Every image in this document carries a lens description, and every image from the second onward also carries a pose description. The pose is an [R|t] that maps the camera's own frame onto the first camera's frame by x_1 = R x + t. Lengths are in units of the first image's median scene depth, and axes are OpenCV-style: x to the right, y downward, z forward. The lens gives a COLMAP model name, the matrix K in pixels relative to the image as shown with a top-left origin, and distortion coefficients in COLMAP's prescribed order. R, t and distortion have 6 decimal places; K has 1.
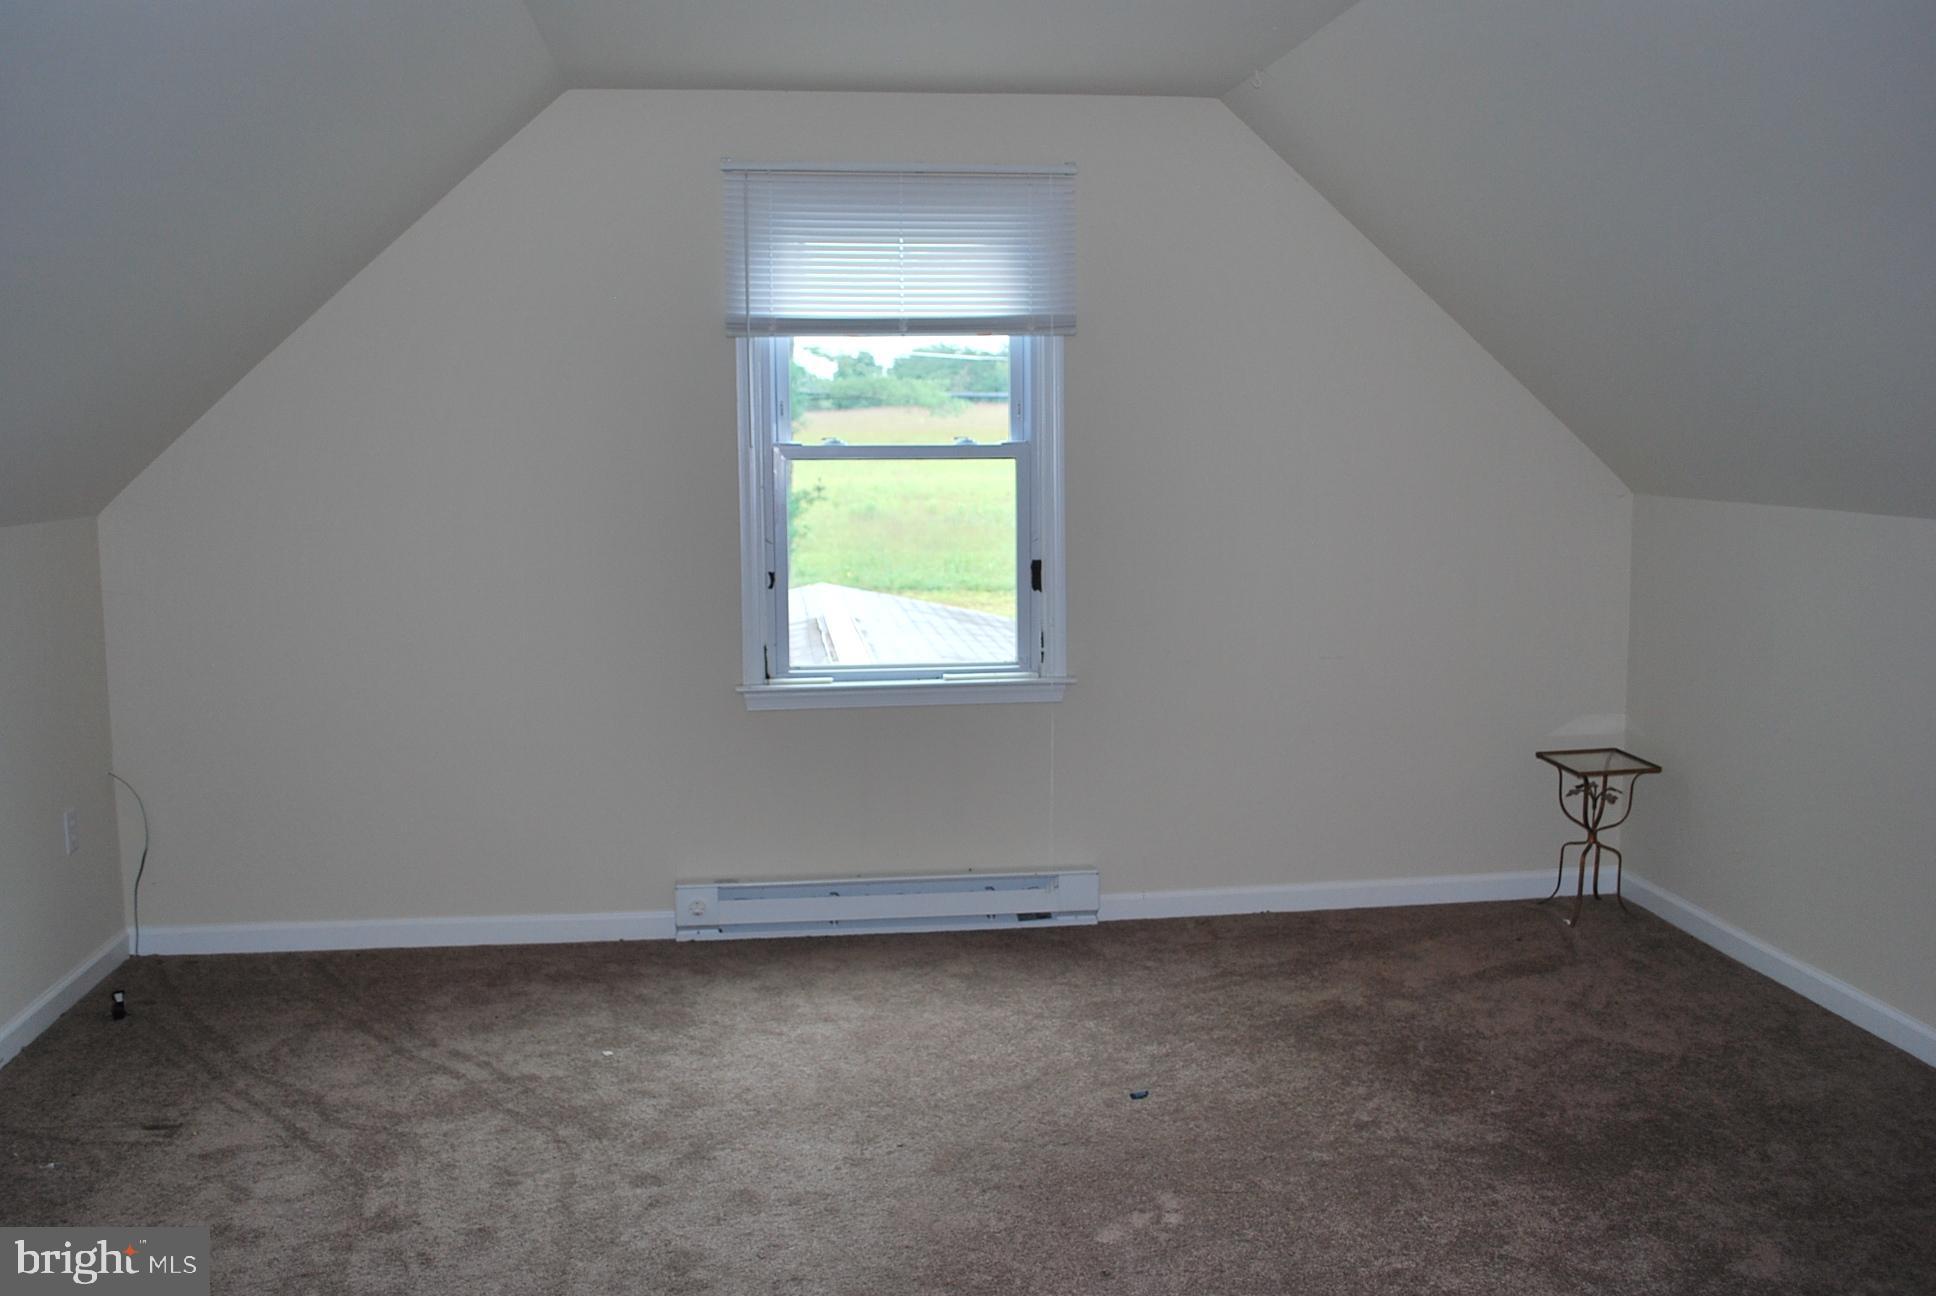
lens RADIAL K [[1639.1, 0, 968.0], [0, 1639.1, 648.0], [0, 0, 1]] dist [-0.070631, 0.009632]
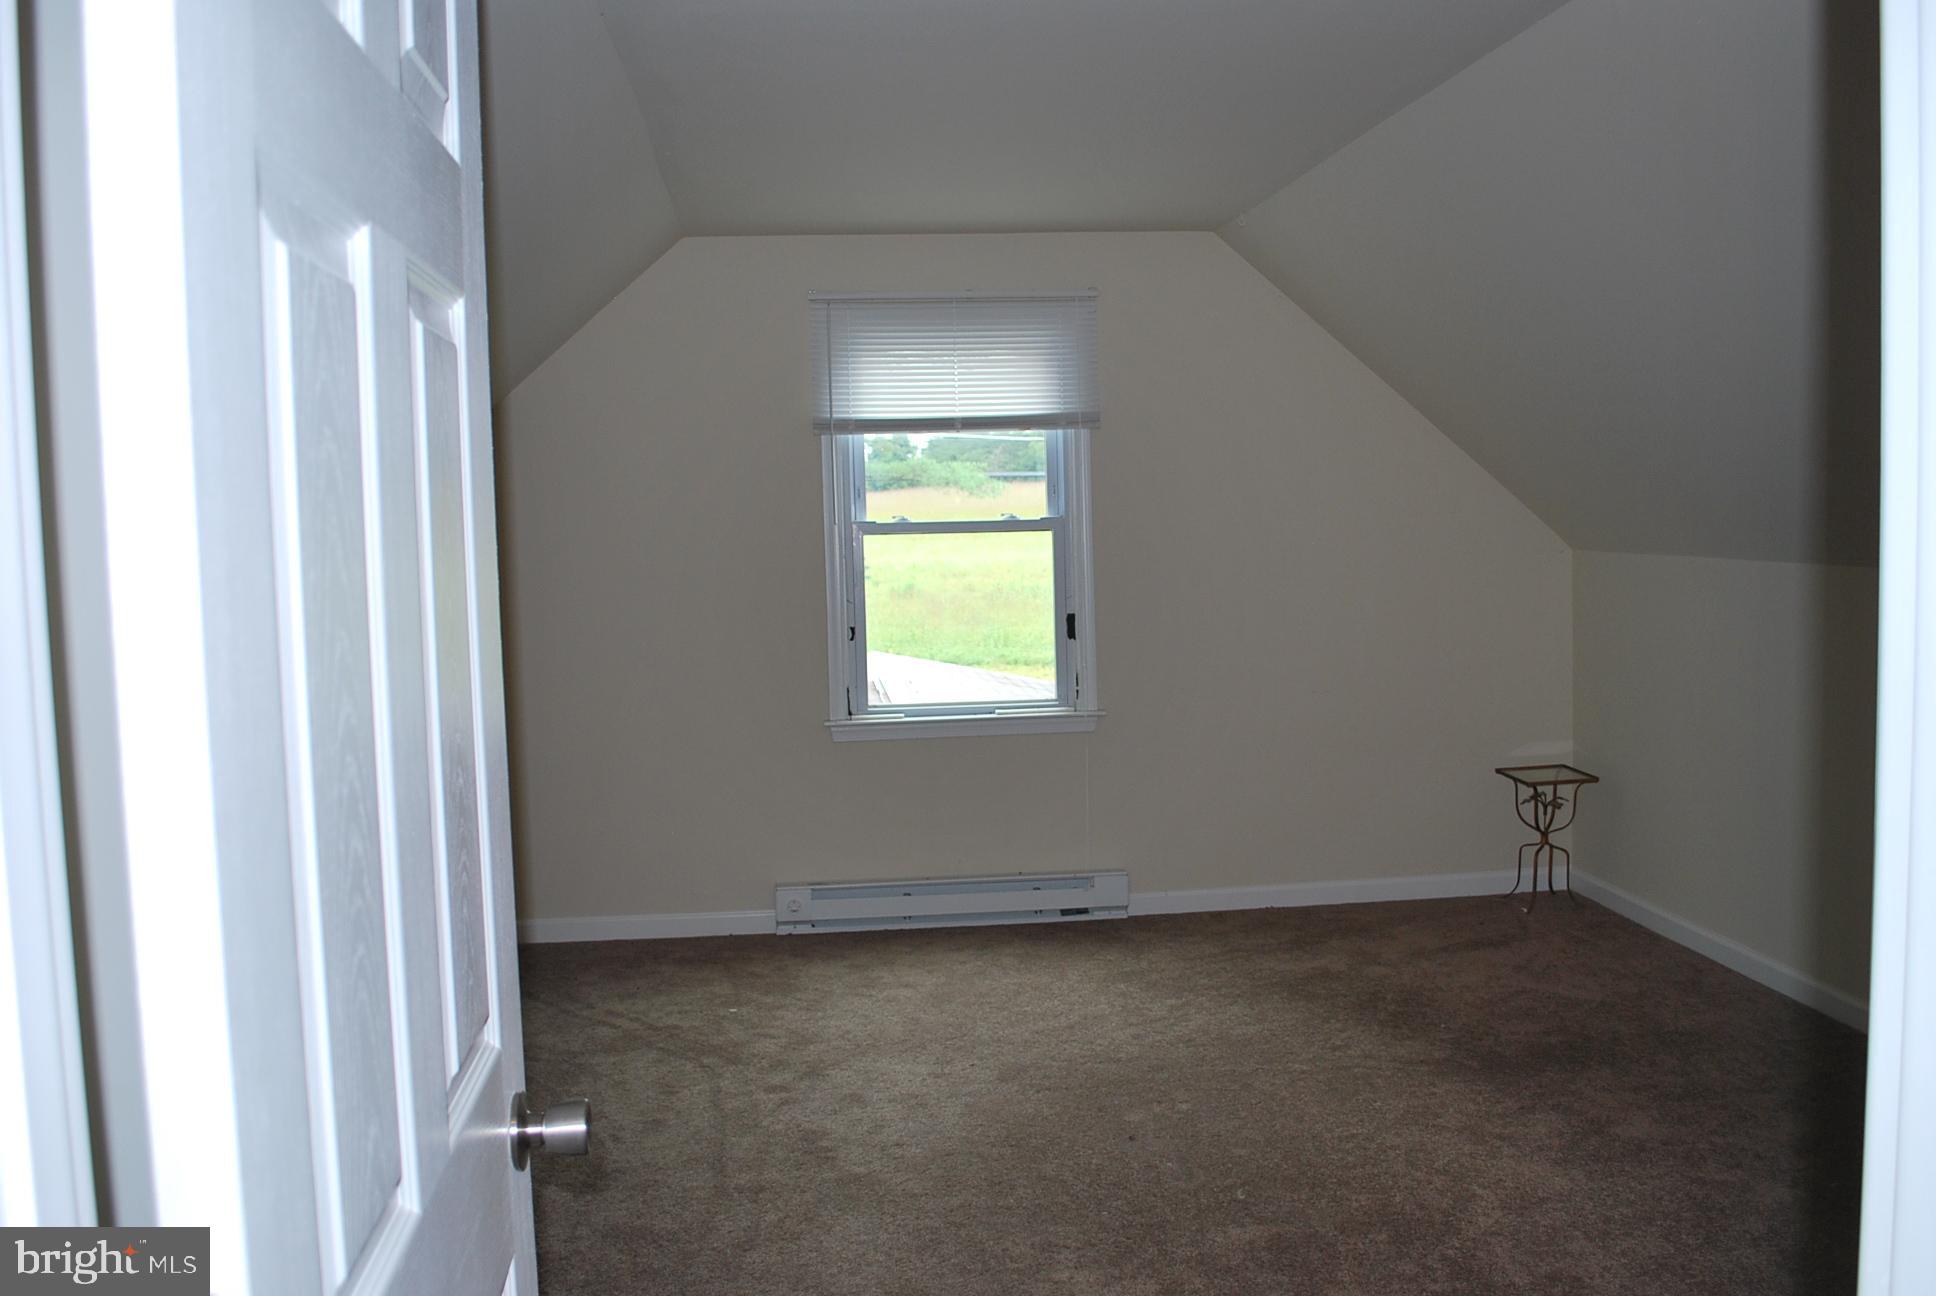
lens RADIAL K [[1639.1, 0, 968.0], [0, 1639.1, 648.0], [0, 0, 1]] dist [-0.070631, 0.009632]
pose [[0.999602, -0.016628, -0.022798, -0.007600], [0.015520, 0.998729, -0.047963, 0.030944], [0.023567, 0.047590, 0.998589, -0.226360]]
